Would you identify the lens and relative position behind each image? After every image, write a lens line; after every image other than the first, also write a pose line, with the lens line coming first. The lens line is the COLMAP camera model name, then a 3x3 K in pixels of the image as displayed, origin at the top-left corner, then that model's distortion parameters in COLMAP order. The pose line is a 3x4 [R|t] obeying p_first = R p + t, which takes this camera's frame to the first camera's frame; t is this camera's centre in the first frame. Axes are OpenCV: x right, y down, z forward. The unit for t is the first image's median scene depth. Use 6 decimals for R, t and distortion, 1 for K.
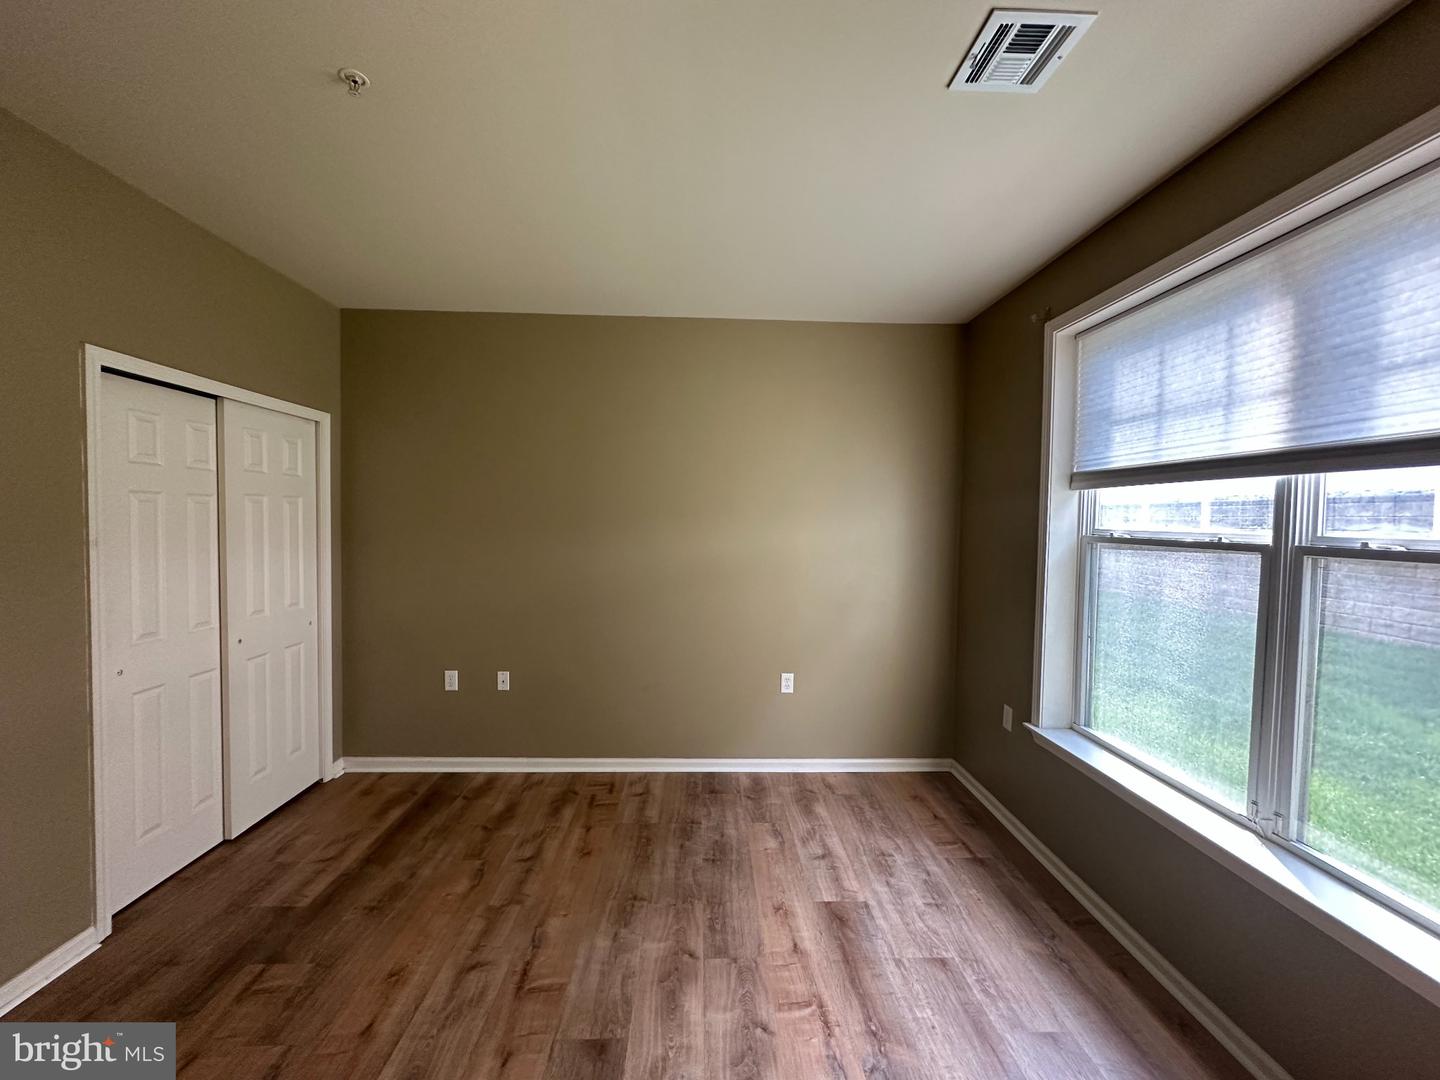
lens RADIAL K [[580.1, 0, 720.0], [0, 580.1, 540.0], [0, 0, 1]] dist [0.000179, 0.000348]
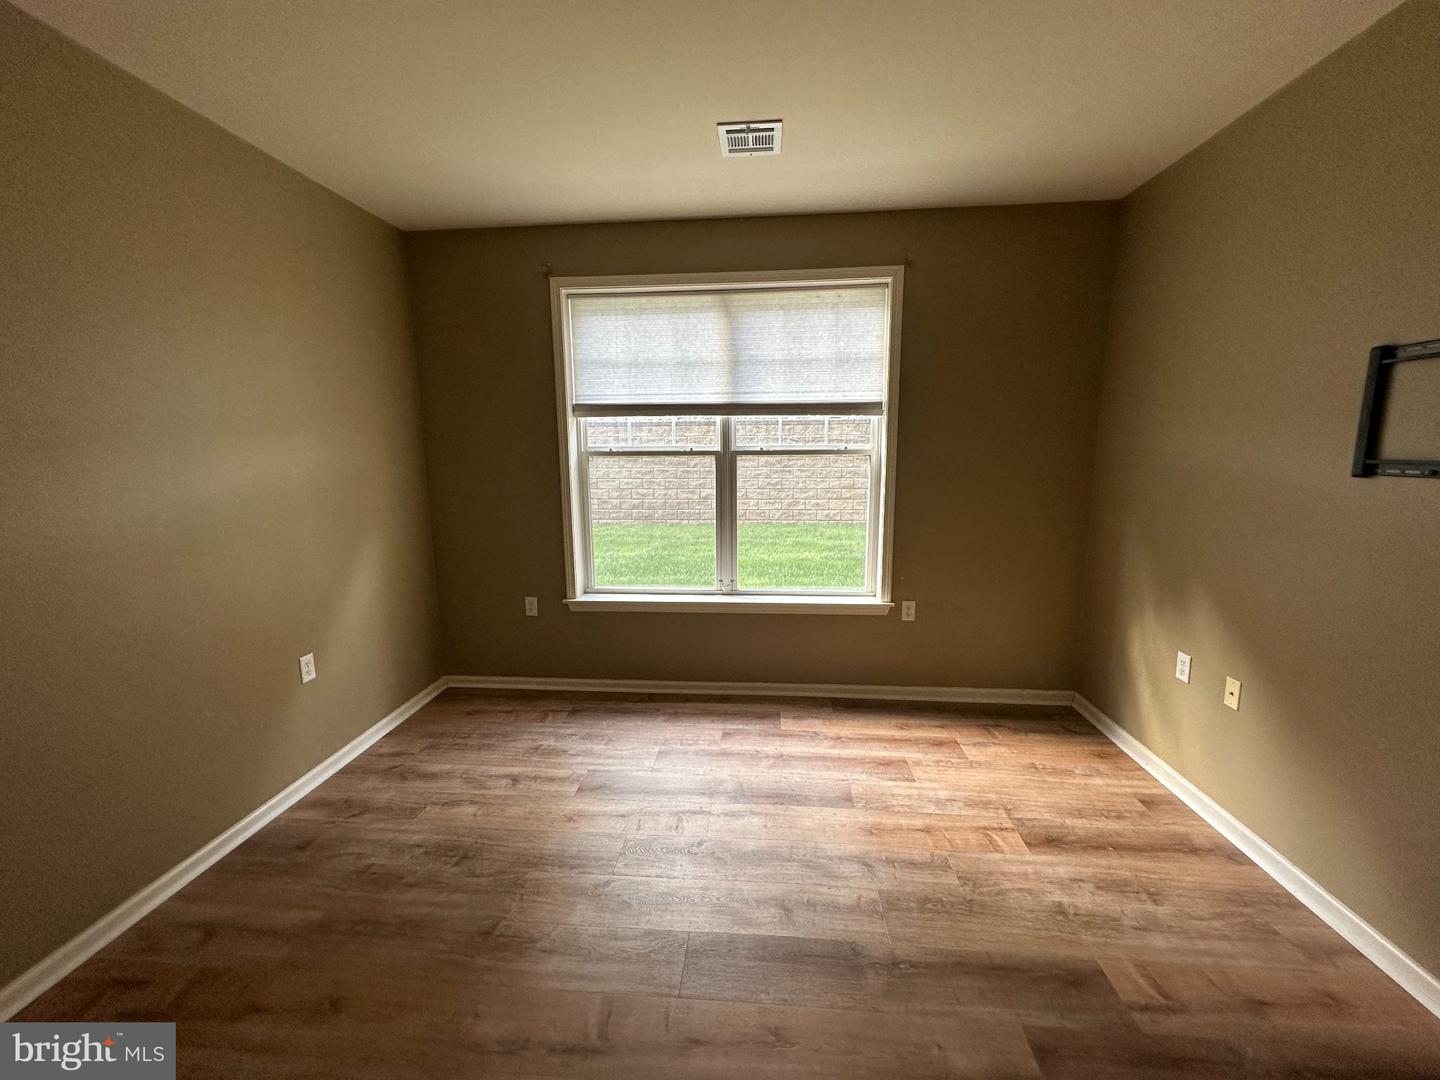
lens RADIAL K [[580.1, 0, 720.0], [0, 580.1, 540.0], [0, 0, 1]] dist [0.000179, 0.000348]
pose [[0.114713, -0.177691, 0.977378, -0.683511], [0.046501, 0.983754, 0.173392, -0.023566], [-0.992310, 0.025559, 0.121113, 0.507012]]
